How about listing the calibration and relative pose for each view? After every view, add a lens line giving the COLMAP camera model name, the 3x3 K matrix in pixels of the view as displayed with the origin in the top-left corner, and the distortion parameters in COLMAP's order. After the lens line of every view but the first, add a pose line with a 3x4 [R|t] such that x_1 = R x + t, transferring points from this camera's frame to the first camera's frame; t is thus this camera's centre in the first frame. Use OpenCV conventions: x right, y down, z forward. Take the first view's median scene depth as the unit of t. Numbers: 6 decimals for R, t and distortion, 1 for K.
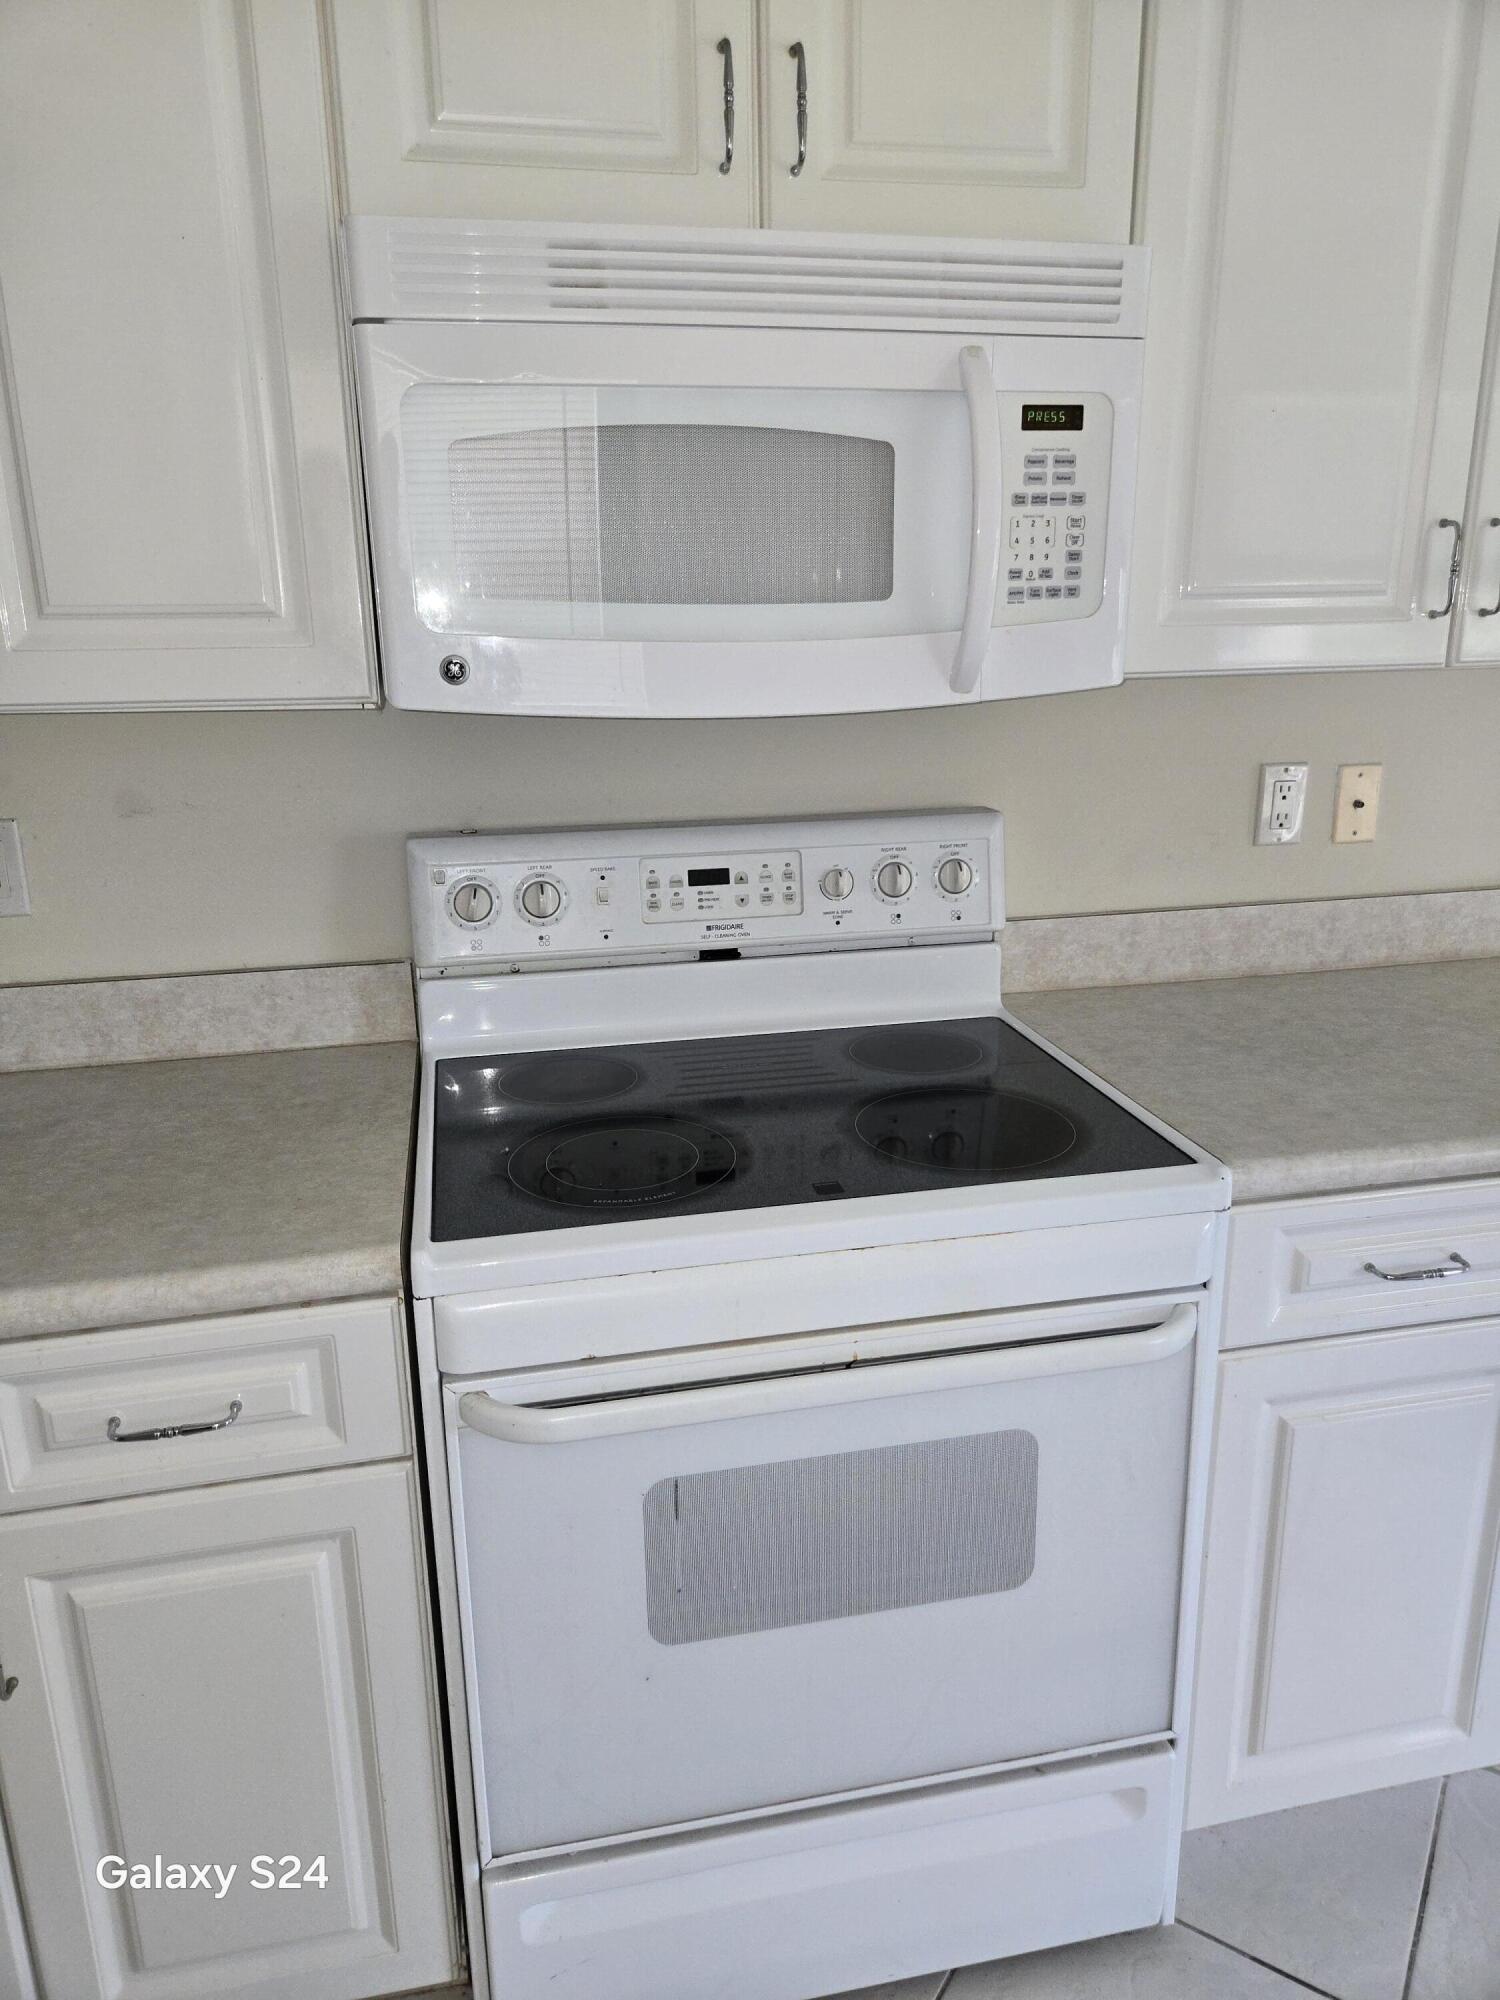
lens RADIAL K [[1344.7, 0, 749.1], [0, 1344.7, 985.9], [0, 0, 1]] dist [0.064941, -0.048336]
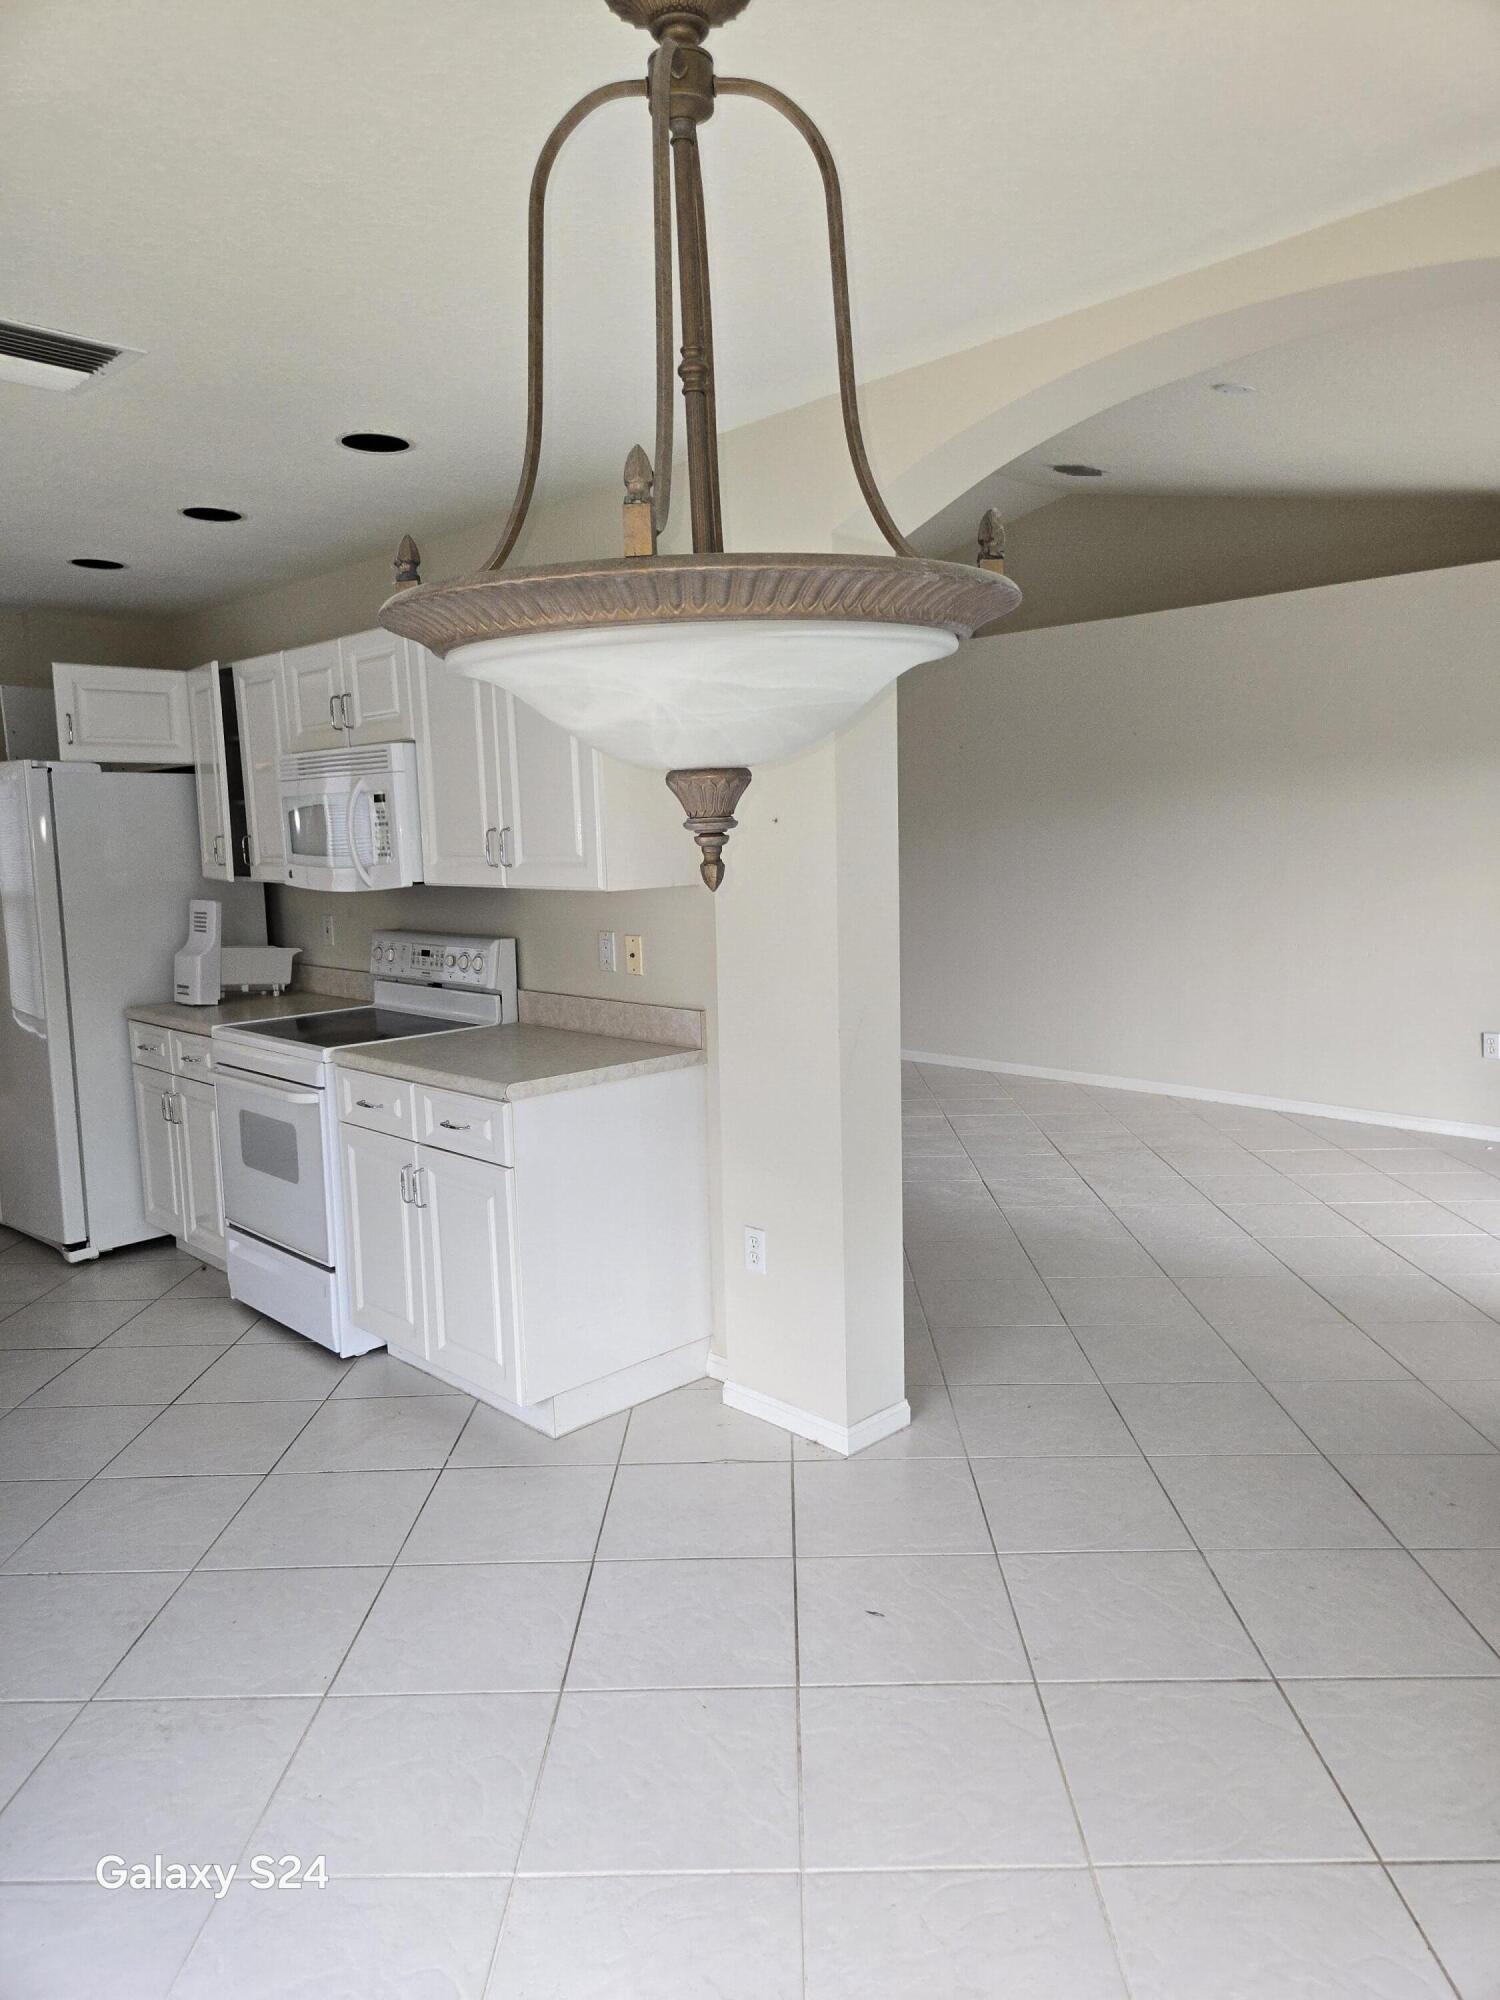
lens RADIAL K [[1344.7, 0, 749.1], [0, 1344.7, 985.9], [0, 0, 1]] dist [0.064941, -0.048336]
pose [[0.534397, 0.101697, -0.839093, 2.503746], [-0.208748, 0.977863, -0.014430, -0.111573], [0.819051, 0.182870, 0.543796, 0.099534]]
